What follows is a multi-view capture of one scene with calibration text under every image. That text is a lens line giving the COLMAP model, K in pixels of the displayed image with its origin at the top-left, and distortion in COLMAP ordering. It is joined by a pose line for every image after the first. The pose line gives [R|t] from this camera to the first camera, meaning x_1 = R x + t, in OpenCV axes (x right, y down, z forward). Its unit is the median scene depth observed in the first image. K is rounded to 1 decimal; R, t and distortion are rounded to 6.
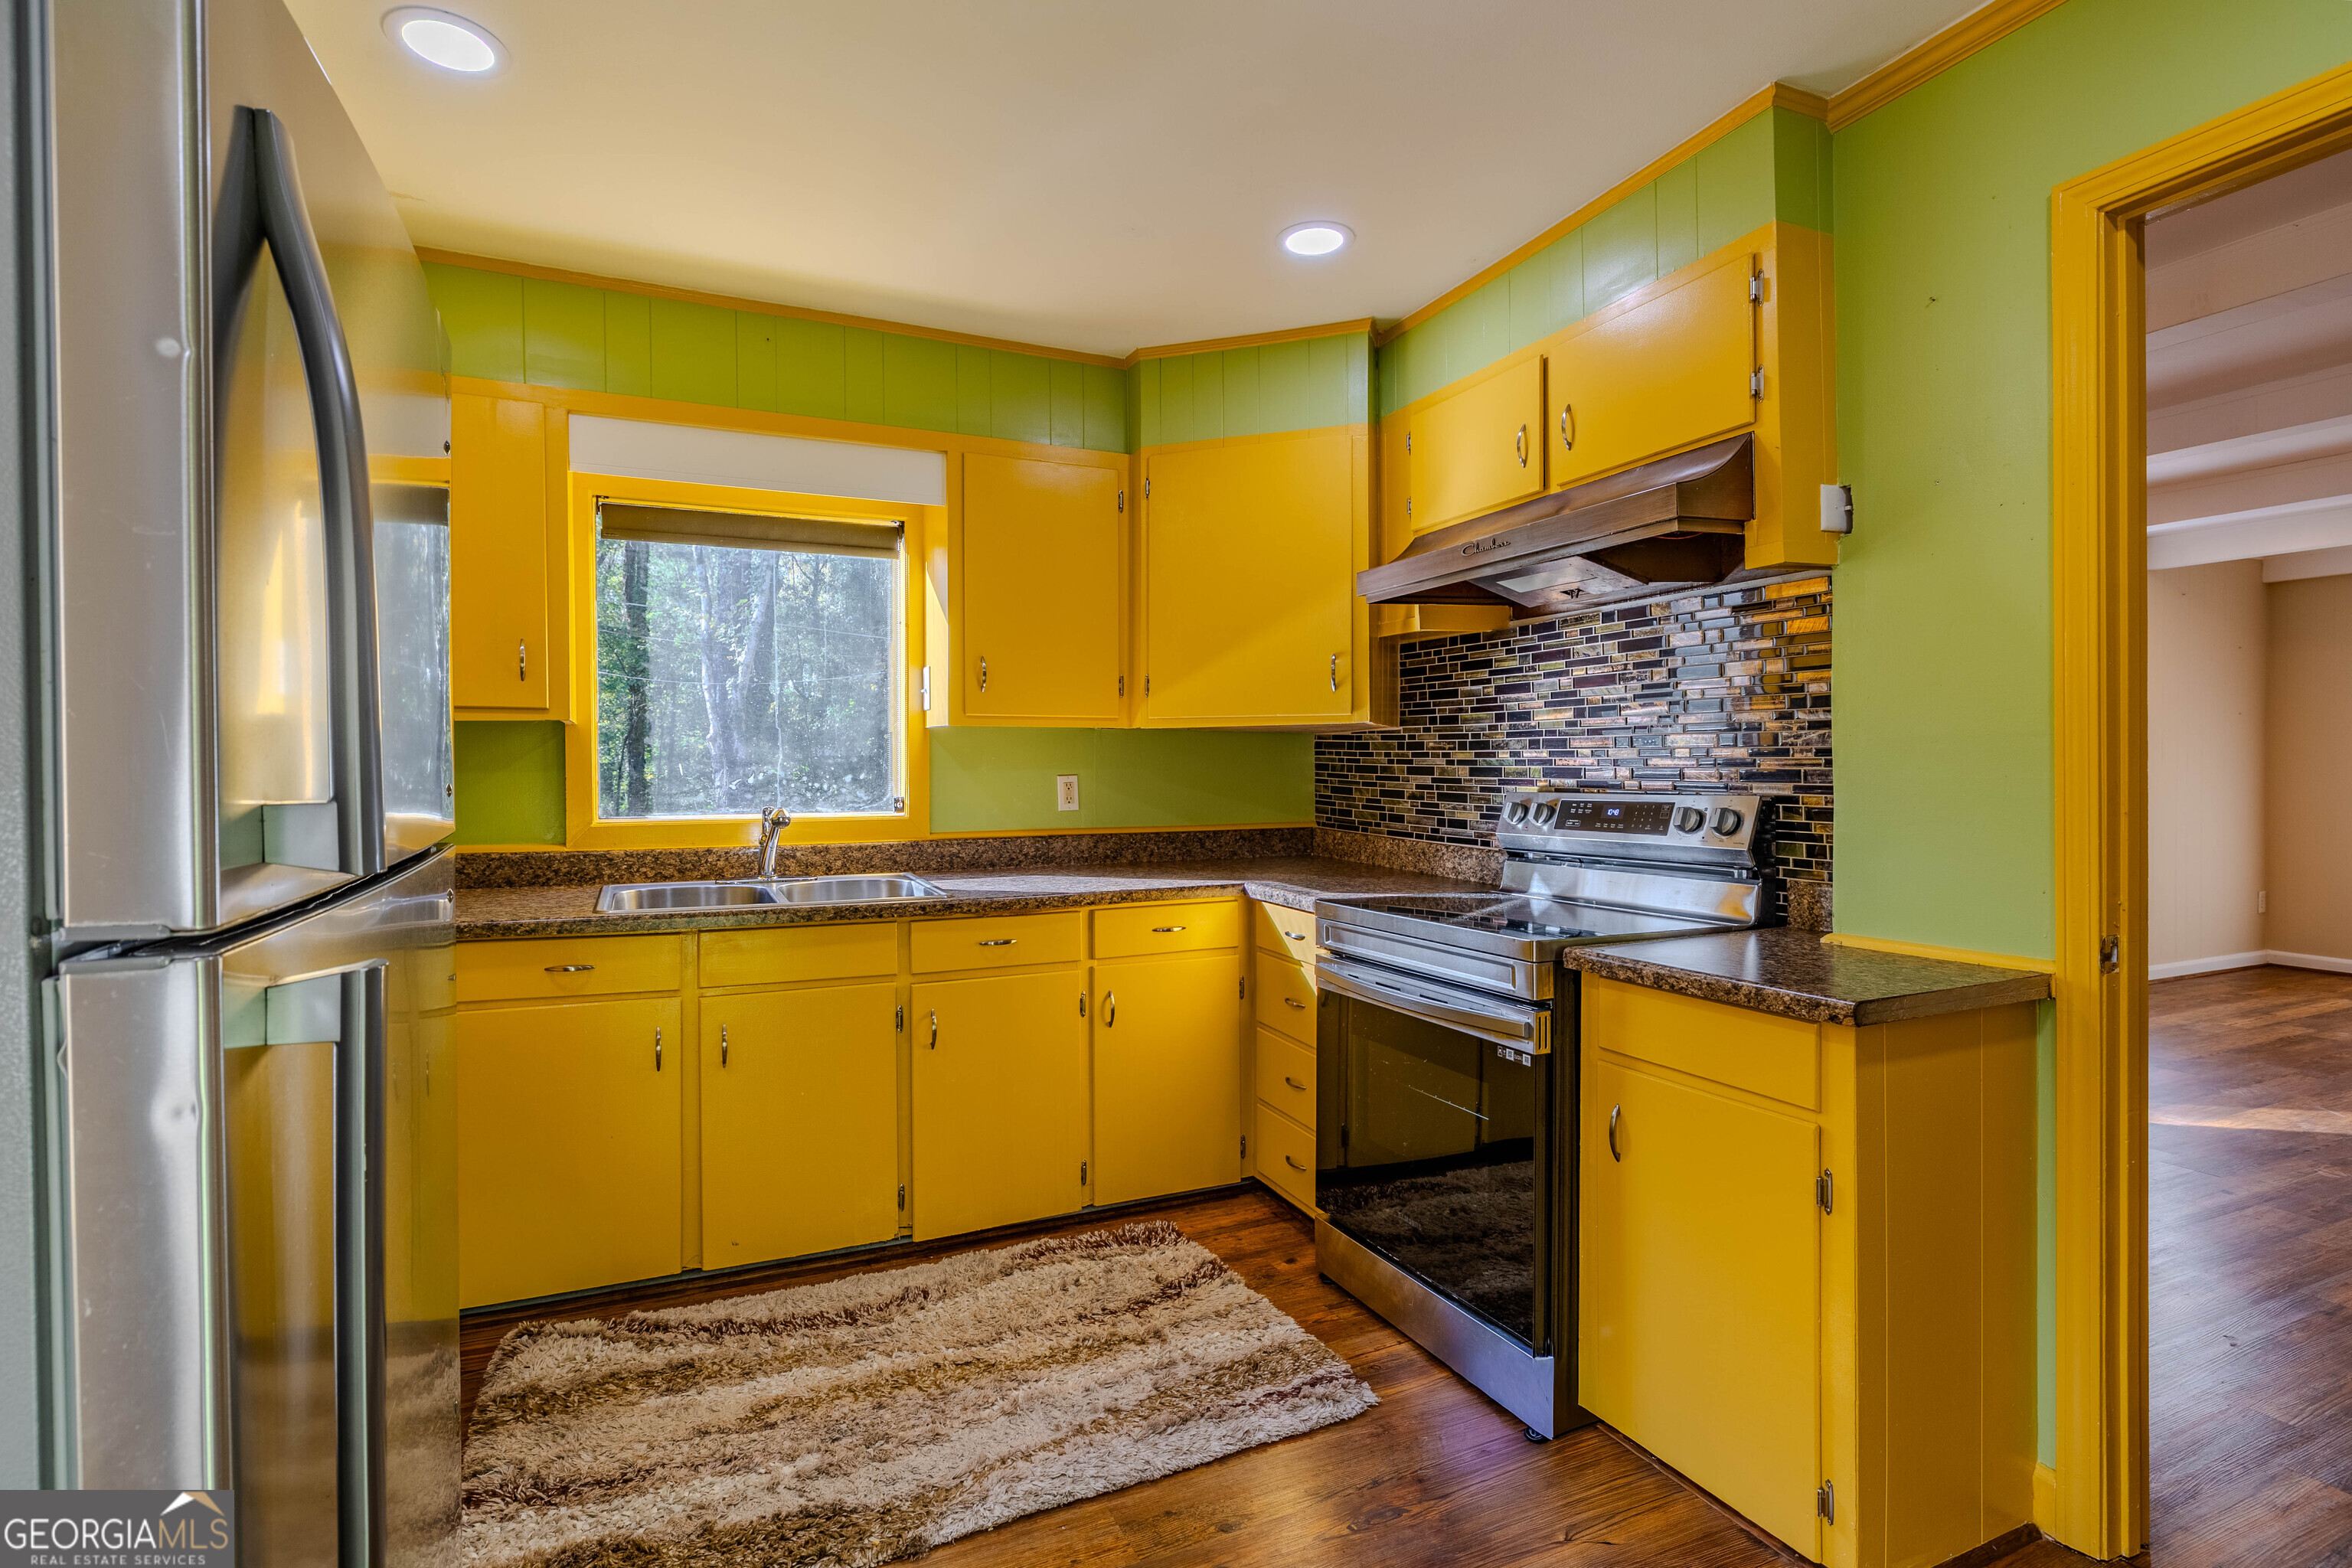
lens RADIAL K [[1113.6, 0, 1176.3], [0, 1113.6, 777.4], [0, 0, 1]] dist [-0.006764, 0.000472]
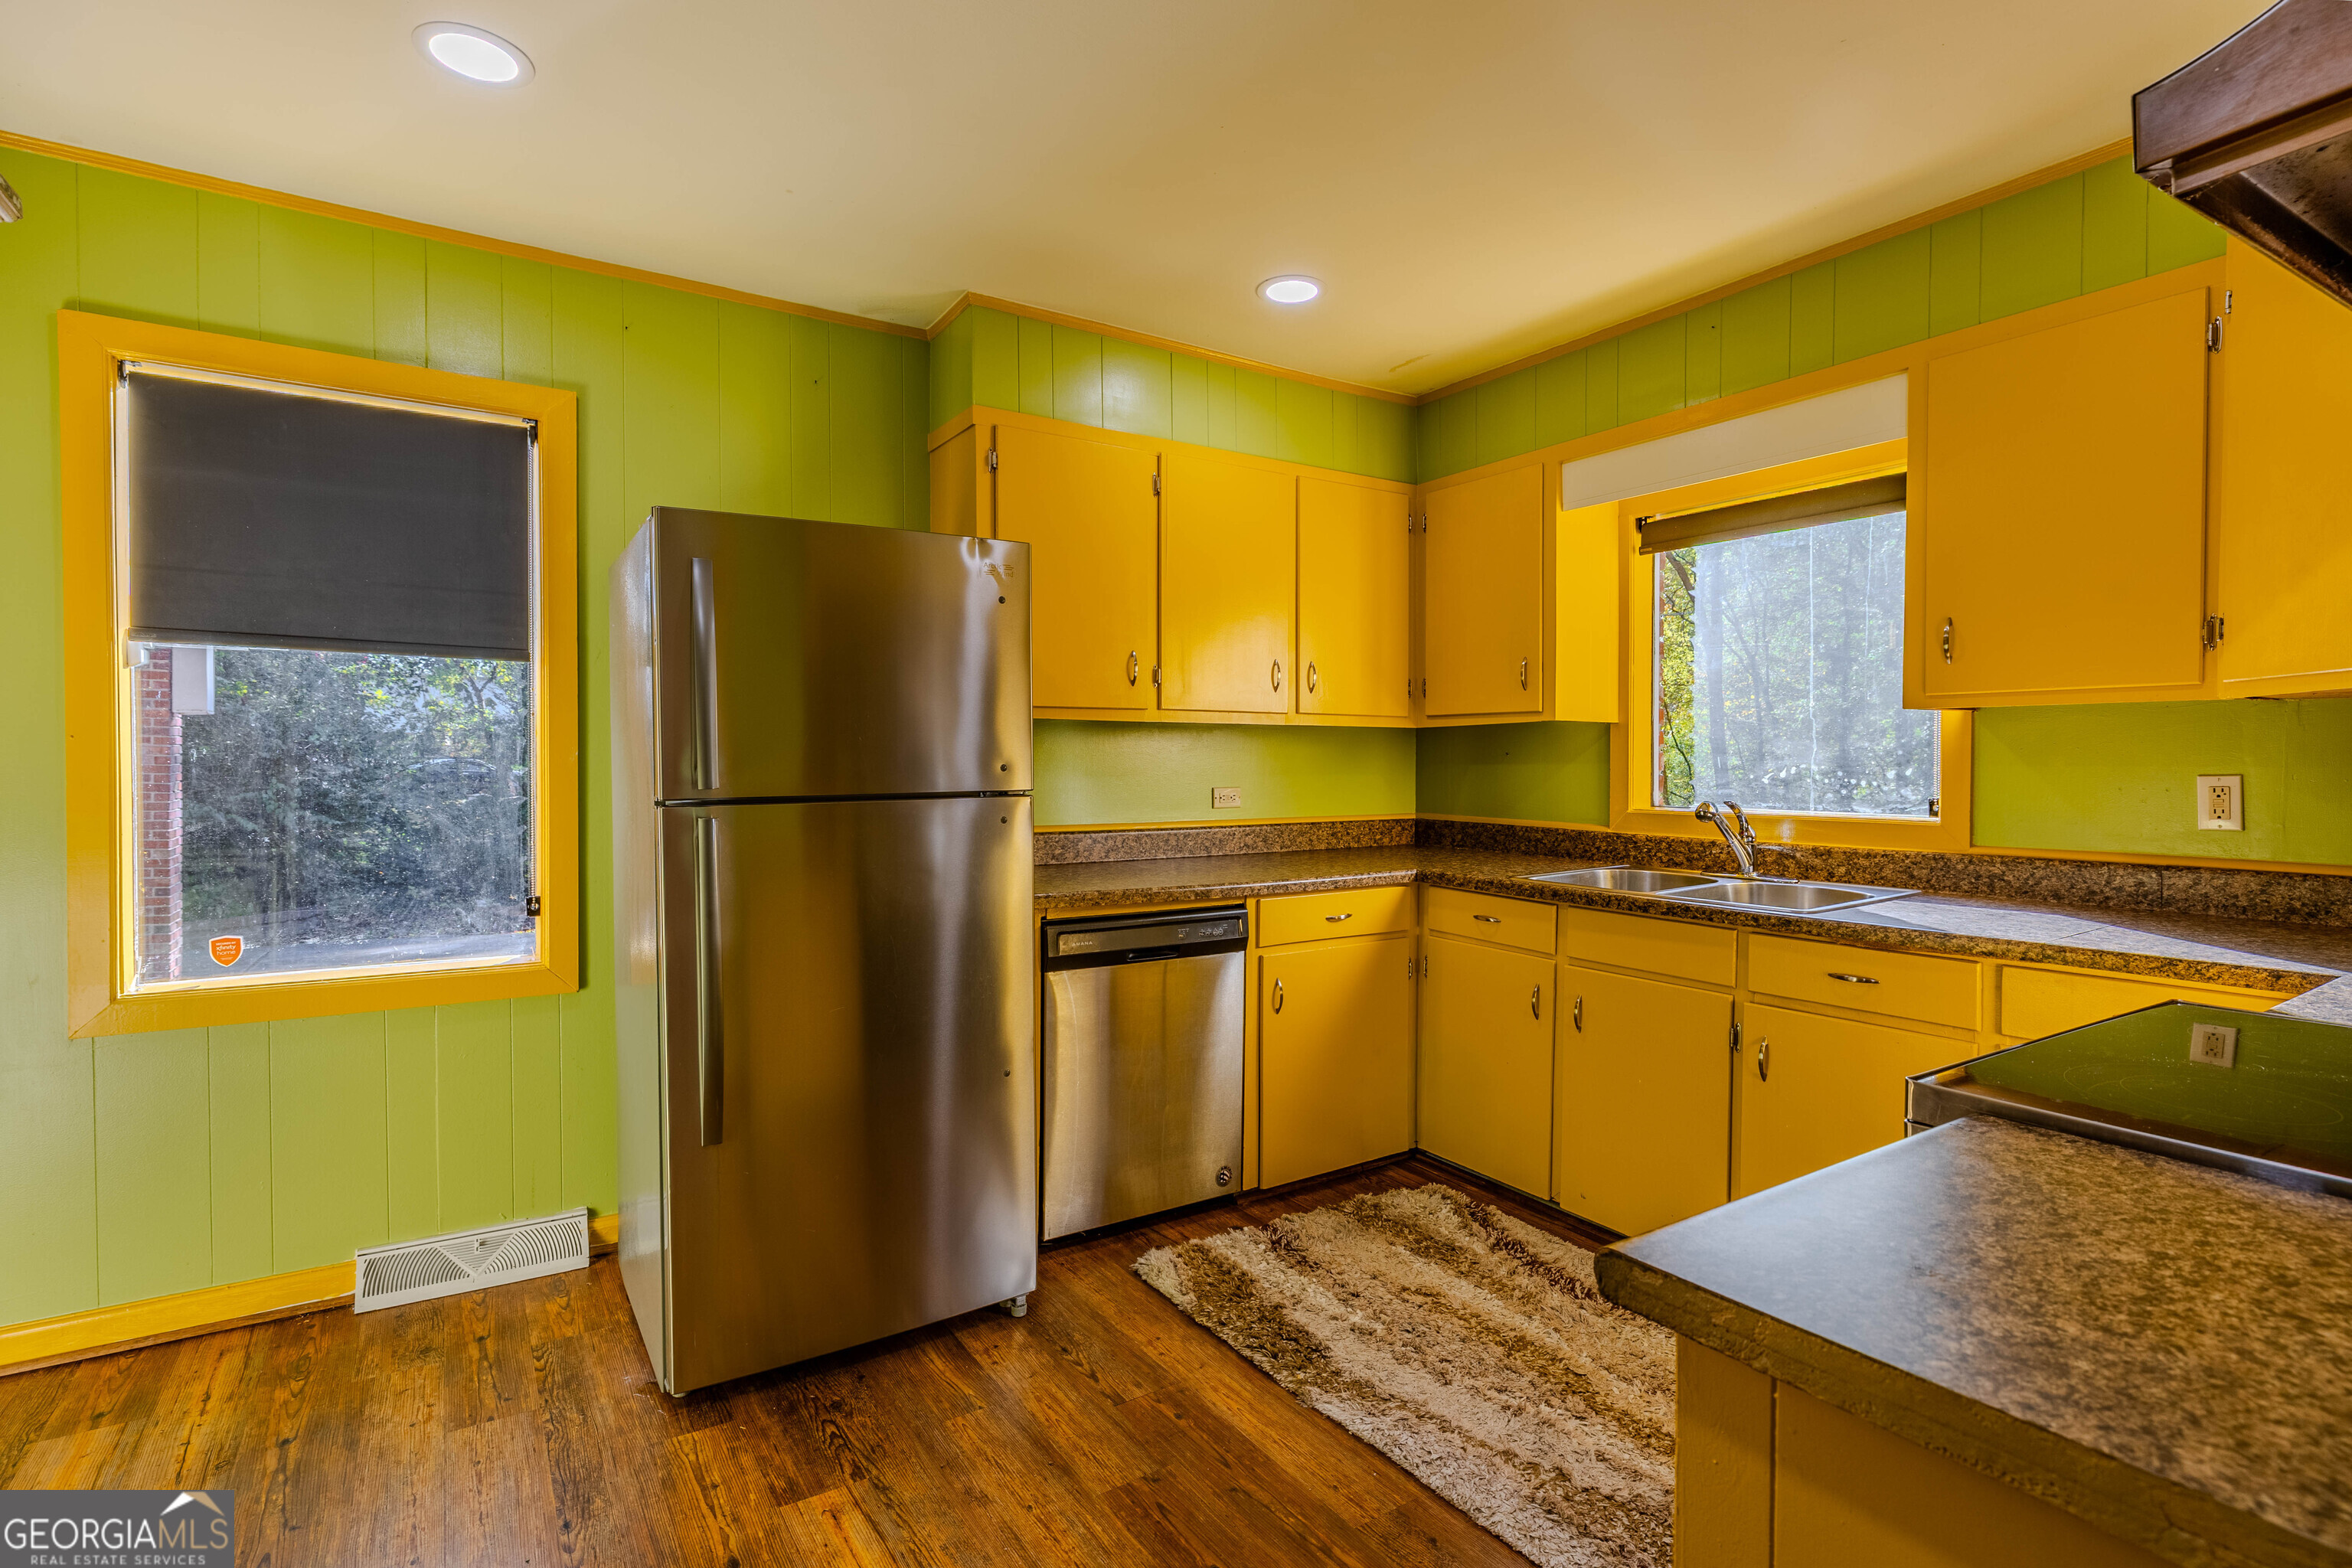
lens RADIAL K [[1113.6, 0, 1176.3], [0, 1113.6, 777.4], [0, 0, 1]] dist [-0.006764, 0.000472]
pose [[0.160225, 0.018829, -0.986901, 0.600965], [-0.013757, 0.999764, 0.016841, -0.004495], [0.986985, 0.010878, 0.160446, 0.421362]]
